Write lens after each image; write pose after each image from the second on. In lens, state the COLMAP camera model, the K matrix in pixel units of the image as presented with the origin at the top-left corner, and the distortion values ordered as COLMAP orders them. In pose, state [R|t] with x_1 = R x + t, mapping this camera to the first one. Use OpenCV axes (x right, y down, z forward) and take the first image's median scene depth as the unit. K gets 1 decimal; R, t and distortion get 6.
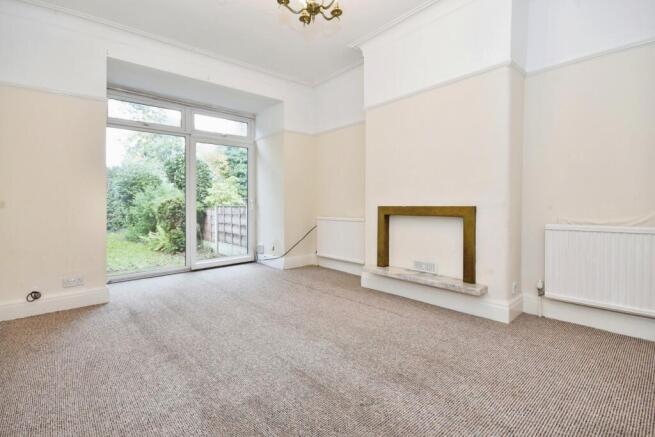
lens RADIAL K [[300.7, 0, 327.1], [0, 300.7, 206.2], [0, 0, 1]] dist [-0.001310, -0.000020]
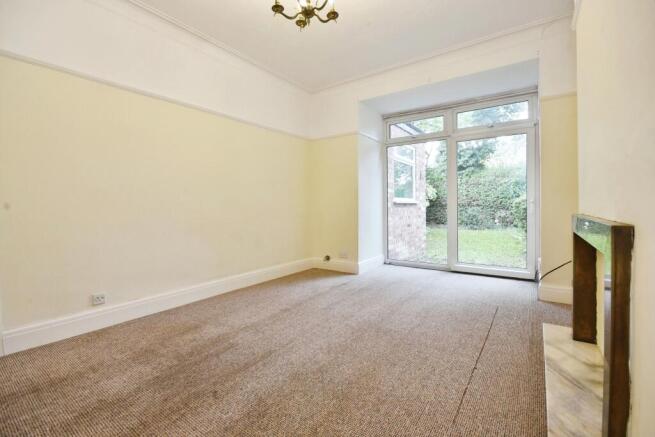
lens RADIAL K [[294.0, 0, 326.7], [0, 294.0, 203.8], [0, 0, 1]] dist [0.001043, 0.000114]
pose [[0.229195, 0.001526, -0.973379, 0.697077], [-0.003312, 0.999994, 0.000788, -0.015237], [0.973375, 0.003043, 0.229198, 0.638975]]
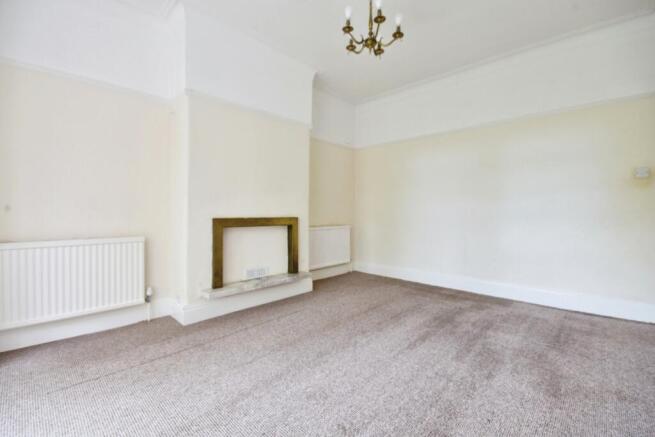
lens RADIAL K [[285.8, 0, 325.3], [0, 285.8, 215.0], [0, 0, 1]] dist [-0.012617, 0.000065]
pose [[-0.082743, 0.010799, 0.996512, -0.844971], [0.010291, 0.999897, -0.009981, 0.005113], [-0.996518, 0.009430, -0.082846, 0.969323]]
